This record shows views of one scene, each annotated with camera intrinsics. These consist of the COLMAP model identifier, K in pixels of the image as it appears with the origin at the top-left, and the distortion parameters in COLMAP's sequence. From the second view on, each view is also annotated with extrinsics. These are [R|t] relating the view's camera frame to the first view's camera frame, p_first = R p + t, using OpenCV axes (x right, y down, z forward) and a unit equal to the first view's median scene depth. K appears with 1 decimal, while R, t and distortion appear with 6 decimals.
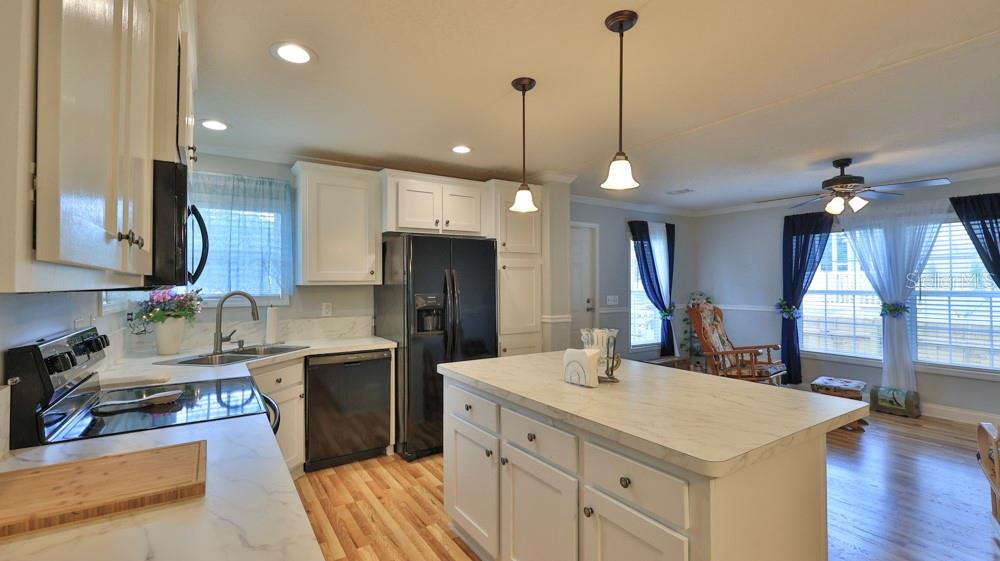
lens RADIAL K [[441.6, 0, 501.3], [0, 441.6, 278.6], [0, 0, 1]] dist [0.000967, -0.000199]
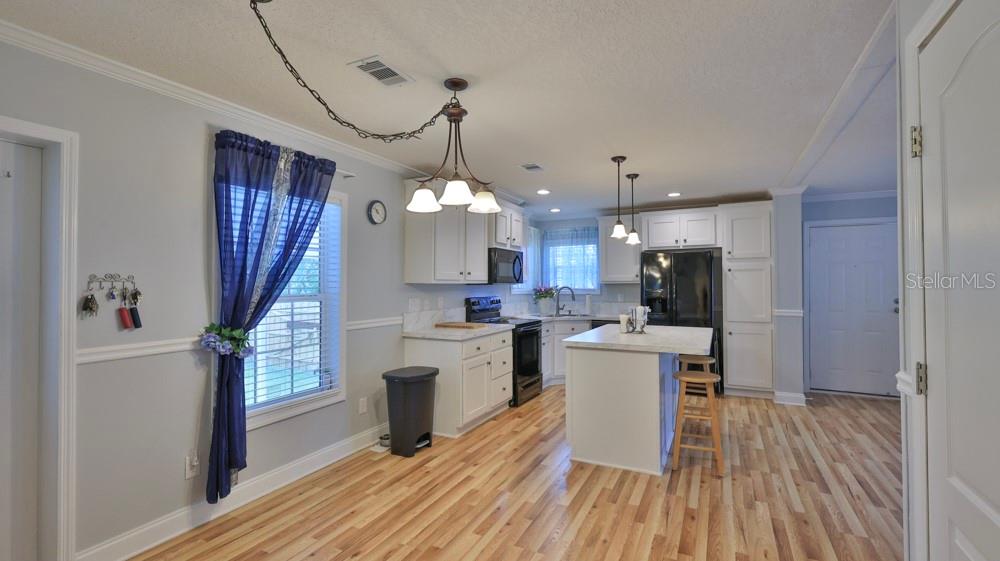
lens RADIAL K [[441.6, 0, 502.4], [0, 441.6, 277.2], [0, 0, 1]] dist [0.000967, -0.000199]
pose [[0.506905, -0.011346, -0.861927, 0.738763], [0.009405, 0.999927, -0.007631, -0.001085], [0.861950, -0.004238, 0.506975, -0.226126]]
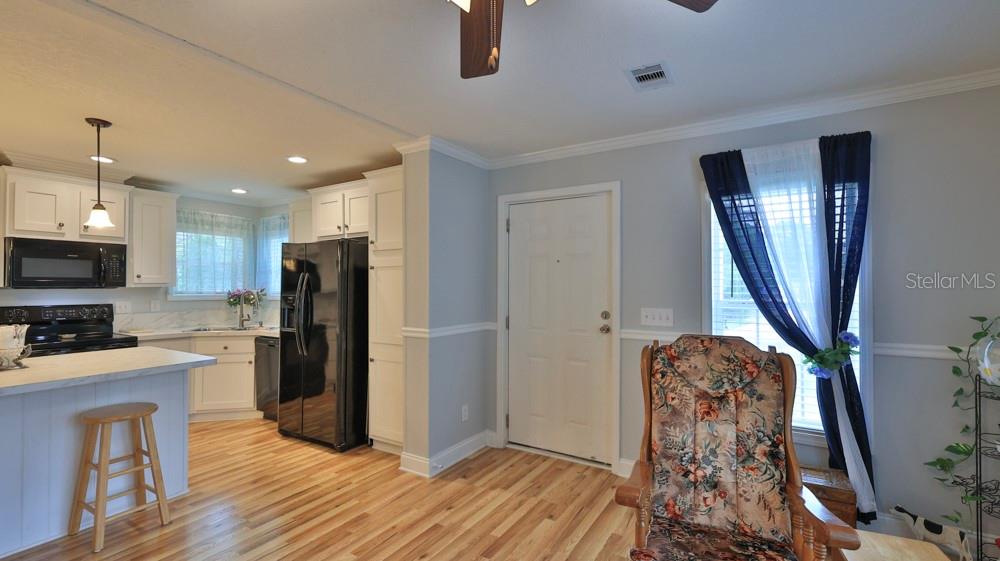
lens RADIAL K [[441.6, 0, 496.6], [0, 441.6, 278.0], [0, 0, 1]] dist [0.000967, -0.000199]
pose [[0.423733, -0.011946, -0.905709, 0.863332], [0.010387, 0.999911, -0.008329, 0.004761], [0.905728, -0.005878, 0.423819, 0.788757]]
